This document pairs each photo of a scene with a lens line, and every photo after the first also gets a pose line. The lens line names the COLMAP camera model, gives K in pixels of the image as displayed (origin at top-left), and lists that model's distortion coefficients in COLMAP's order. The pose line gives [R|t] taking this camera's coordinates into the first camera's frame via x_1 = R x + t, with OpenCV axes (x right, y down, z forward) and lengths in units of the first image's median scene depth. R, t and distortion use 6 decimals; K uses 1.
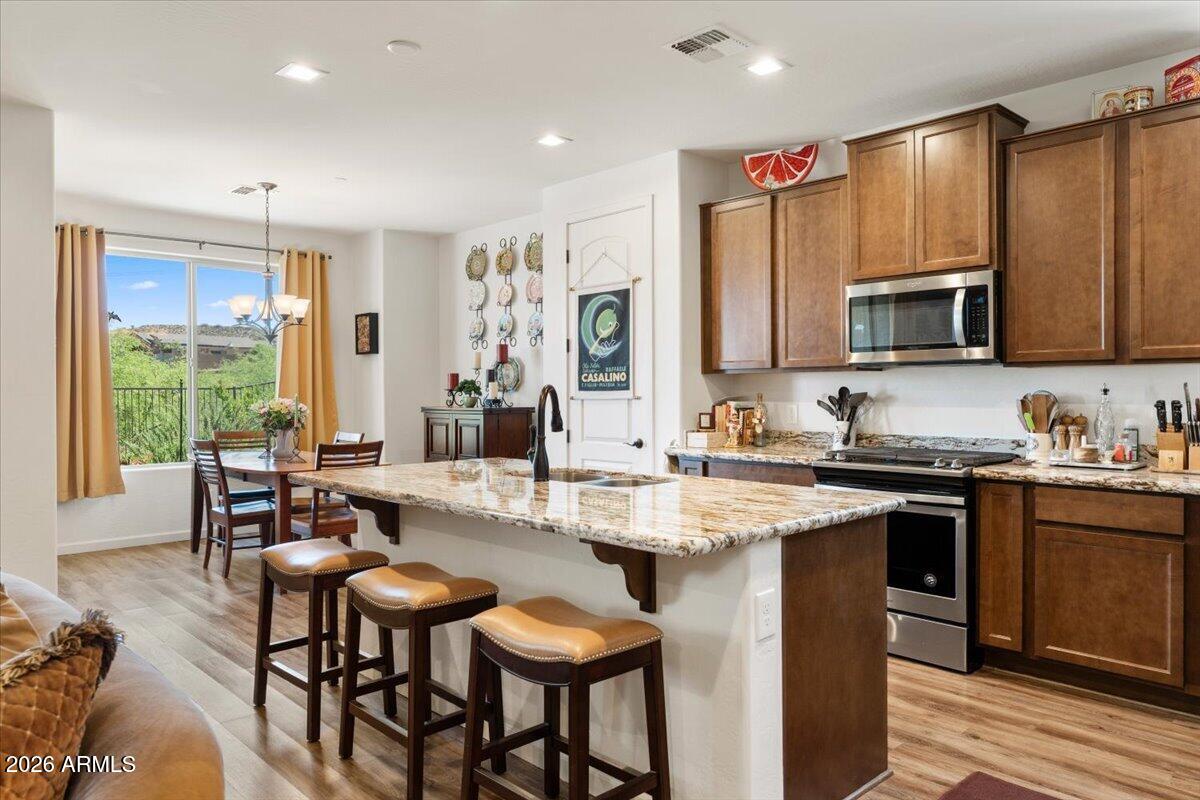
lens RADIAL K [[814.5, 0, 603.3], [0, 814.5, 393.0], [0, 0, 1]] dist [-0.006166, -0.006701]
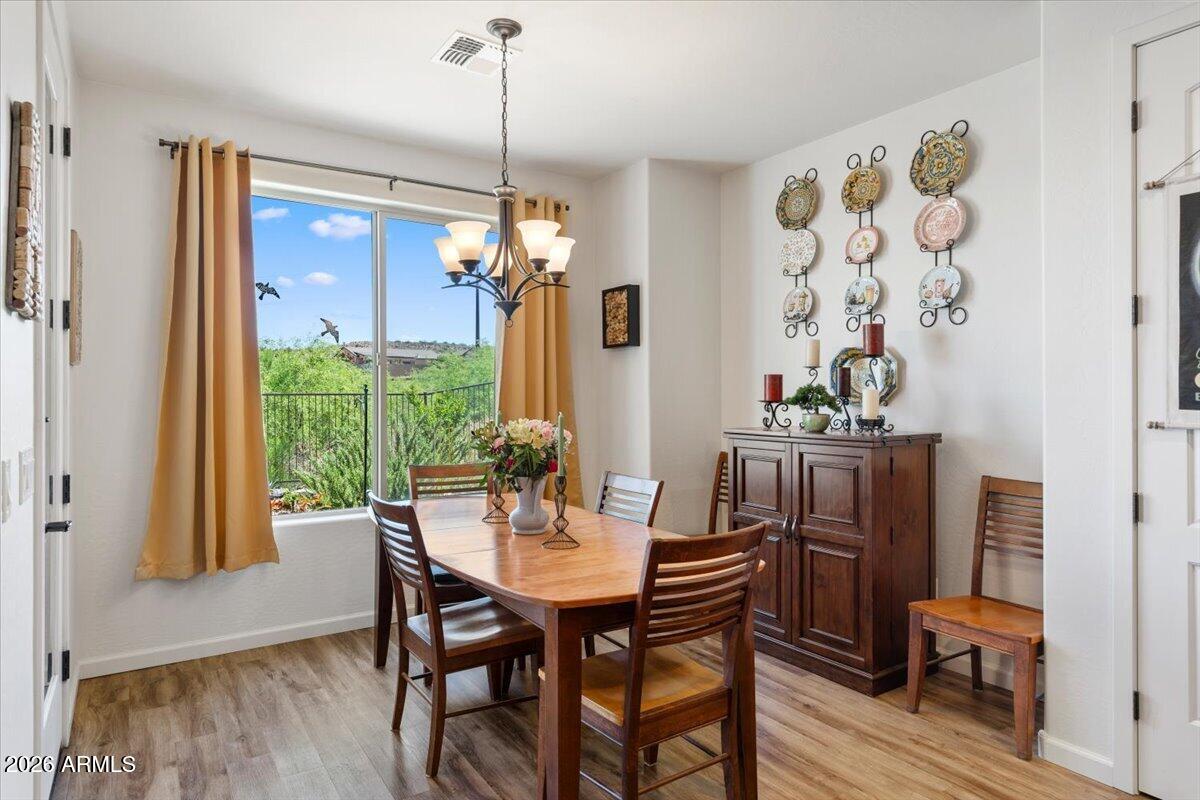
lens RADIAL K [[691.3, 0, 593.5], [0, 691.3, 394.9], [0, 0, 1]] dist [-0.002446, 0.000322]
pose [[0.983846, 0.002064, -0.179005, -0.244175], [-0.002529, 0.999994, -0.002366, -0.007865], [0.178999, 0.002781, 0.983845, 0.500897]]
